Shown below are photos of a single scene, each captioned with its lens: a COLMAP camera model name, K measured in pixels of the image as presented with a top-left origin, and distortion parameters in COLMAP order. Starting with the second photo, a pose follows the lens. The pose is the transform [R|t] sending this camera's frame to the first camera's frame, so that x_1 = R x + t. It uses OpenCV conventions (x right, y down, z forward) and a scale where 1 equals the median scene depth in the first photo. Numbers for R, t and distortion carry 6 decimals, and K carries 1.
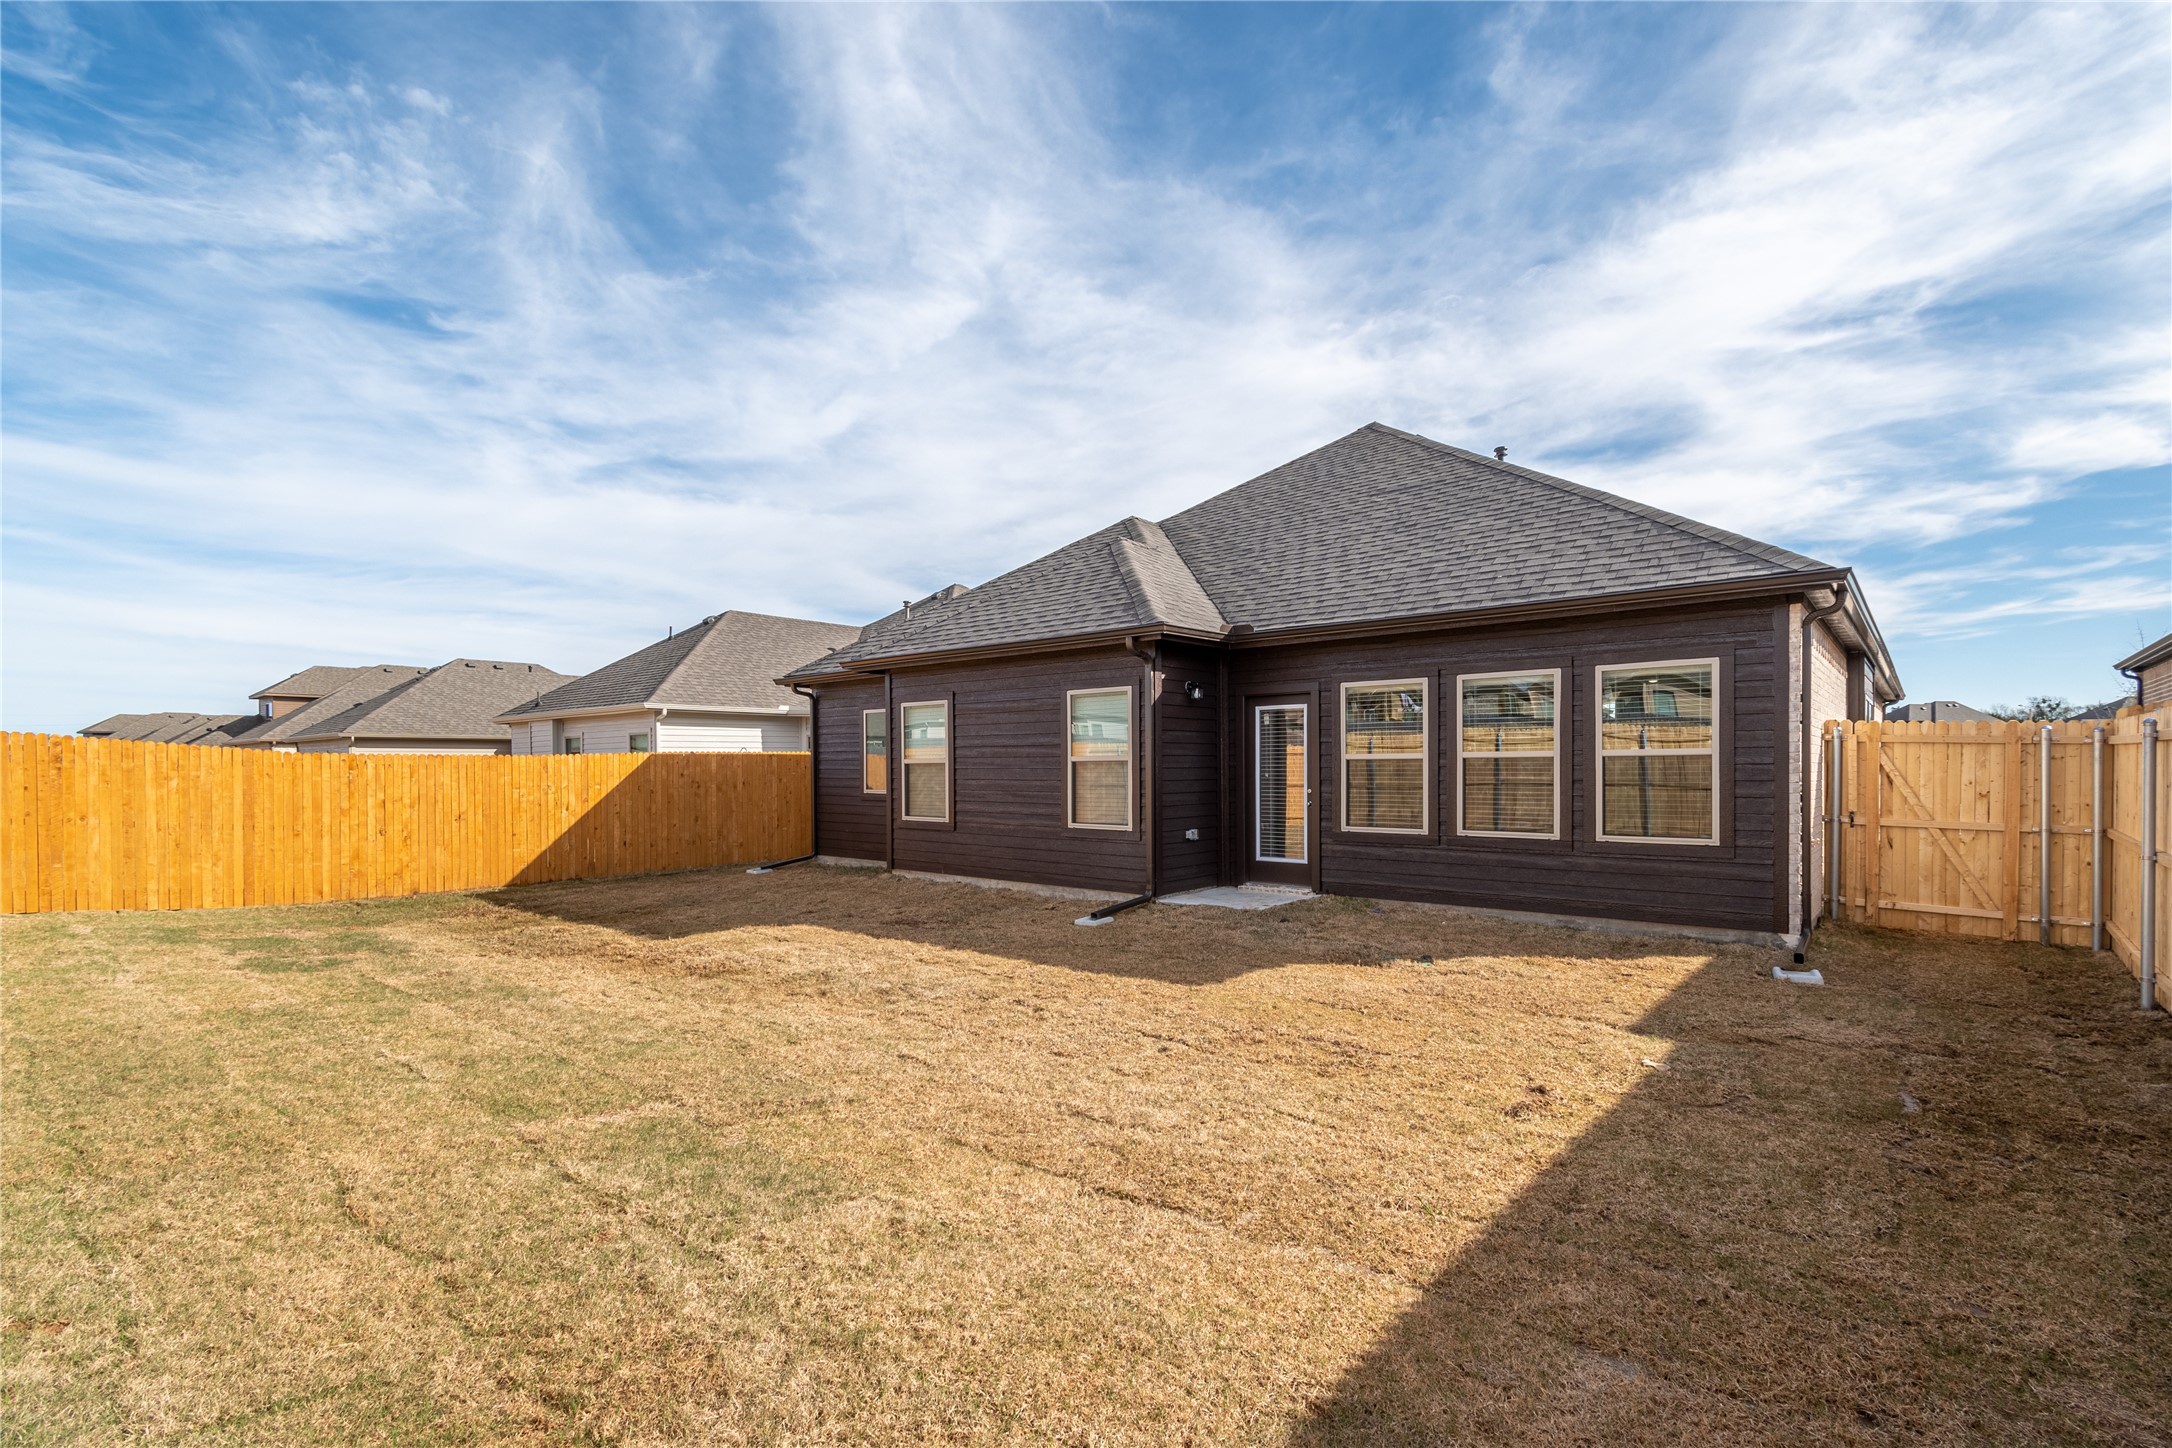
lens RADIAL K [[935.6, 0, 1141.9], [0, 935.6, 812.6], [0, 0, 1]] dist [0.016029, -0.006356]
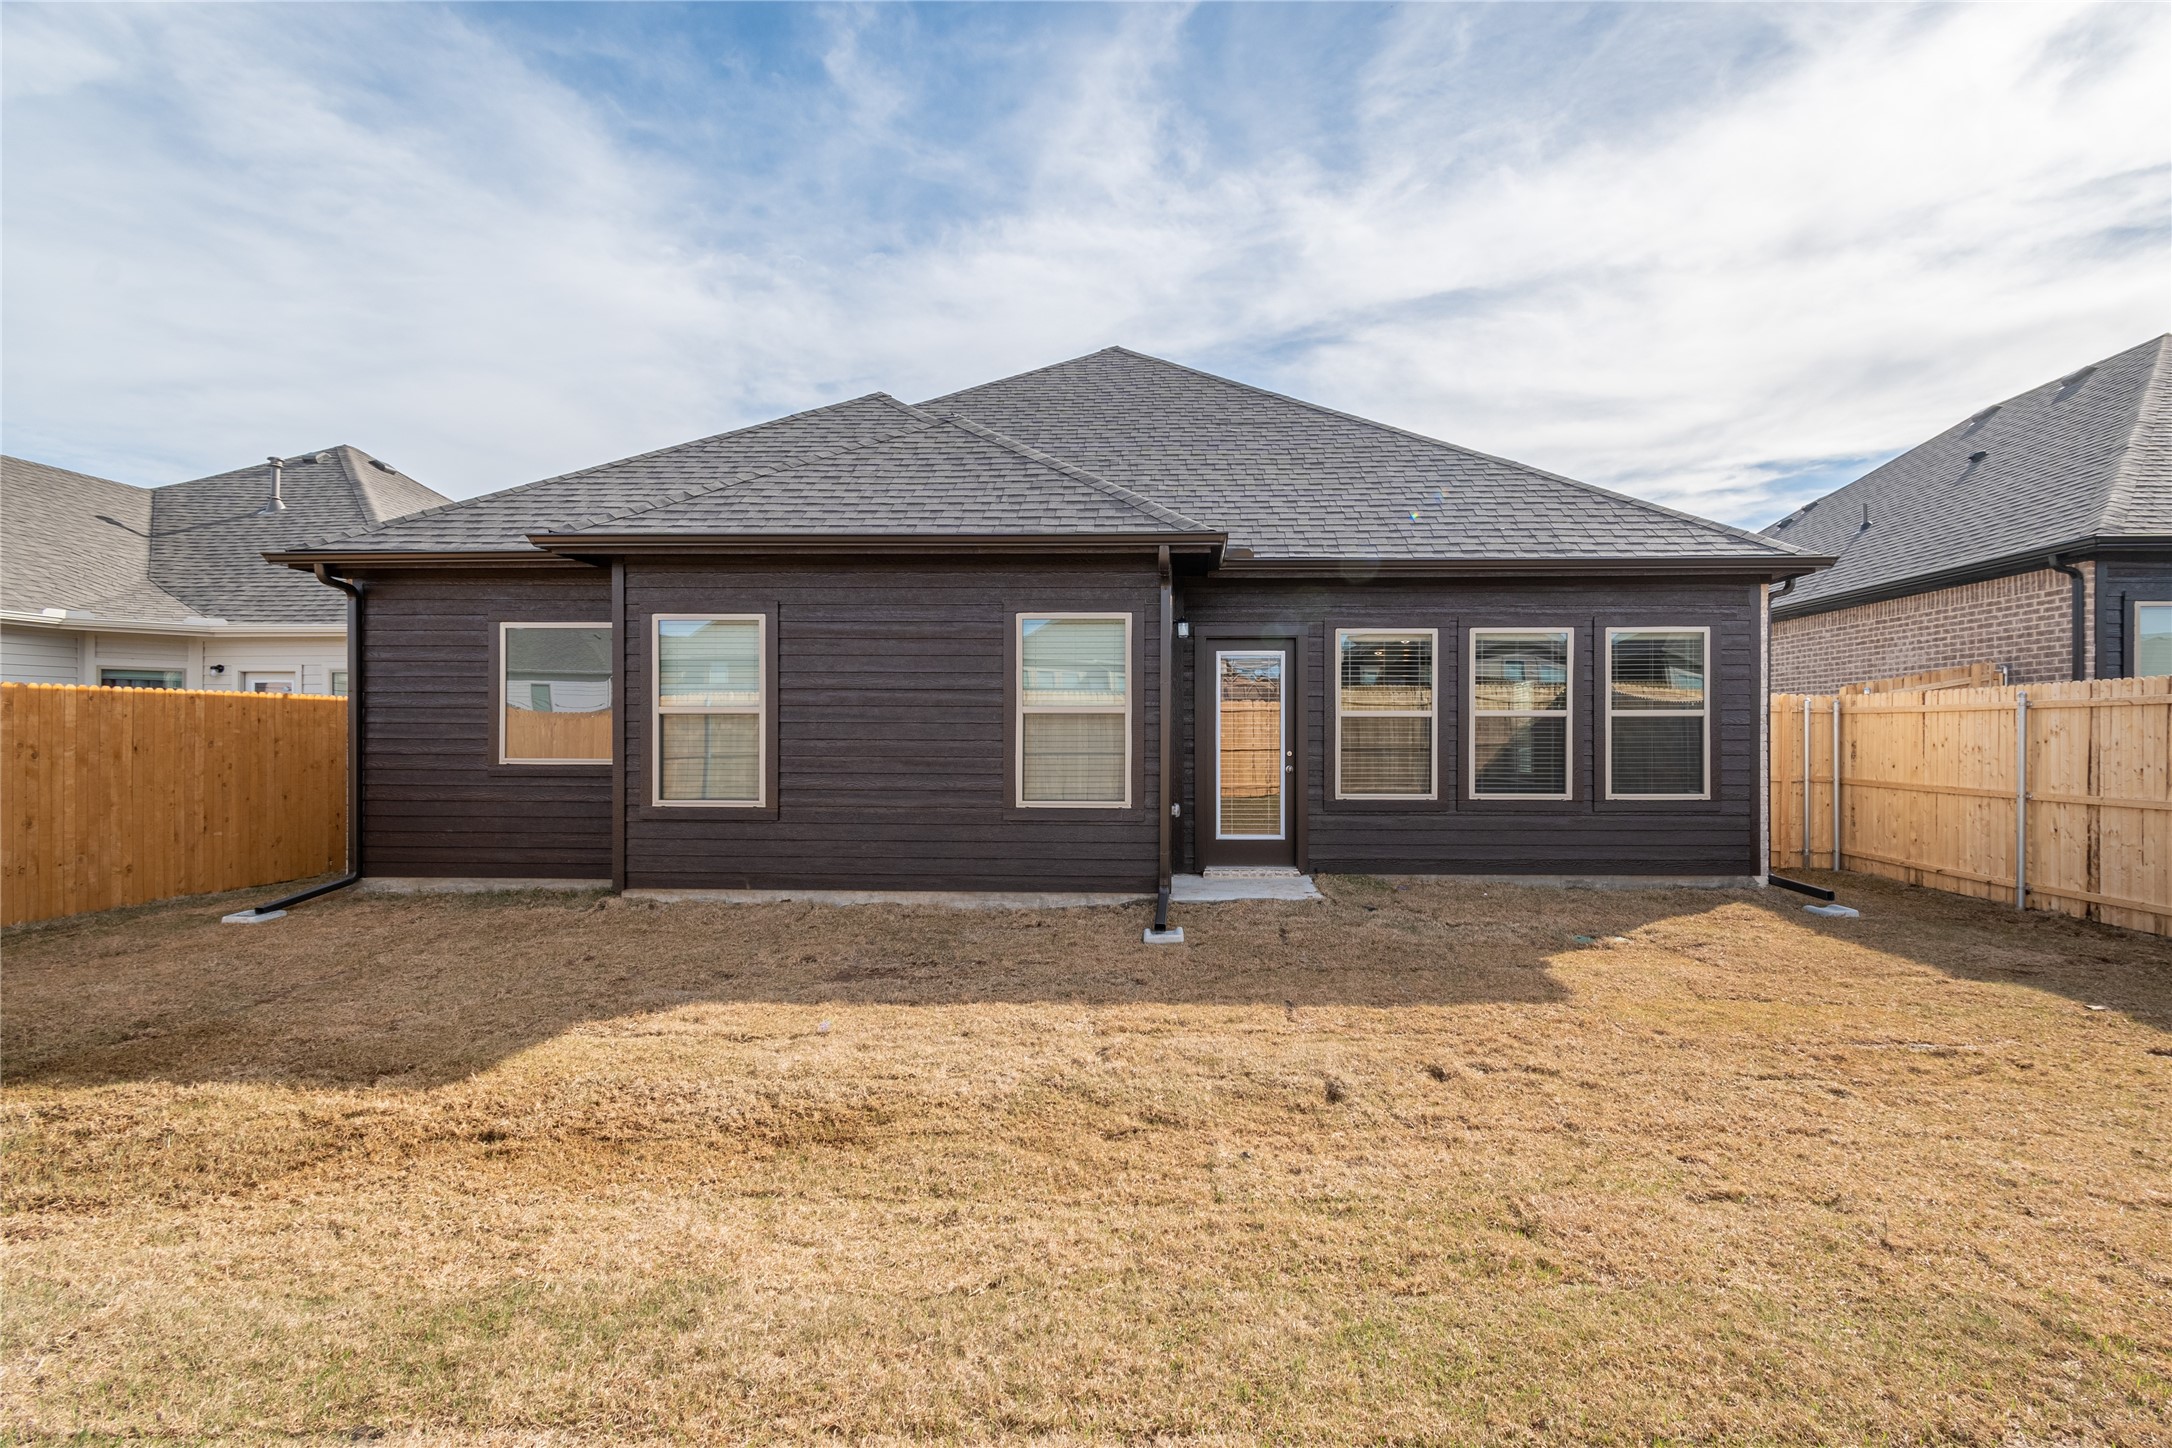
lens RADIAL K [[973.2, 0, 1085.0], [0, 973.2, 735.1], [0, 0, 1]] dist [0.013868, -0.005712]
pose [[0.807872, 0.005544, 0.589332, -0.373296], [0.022954, 0.998901, -0.040863, -0.005635], [-0.588911, 0.046539, 0.806857, 0.302219]]
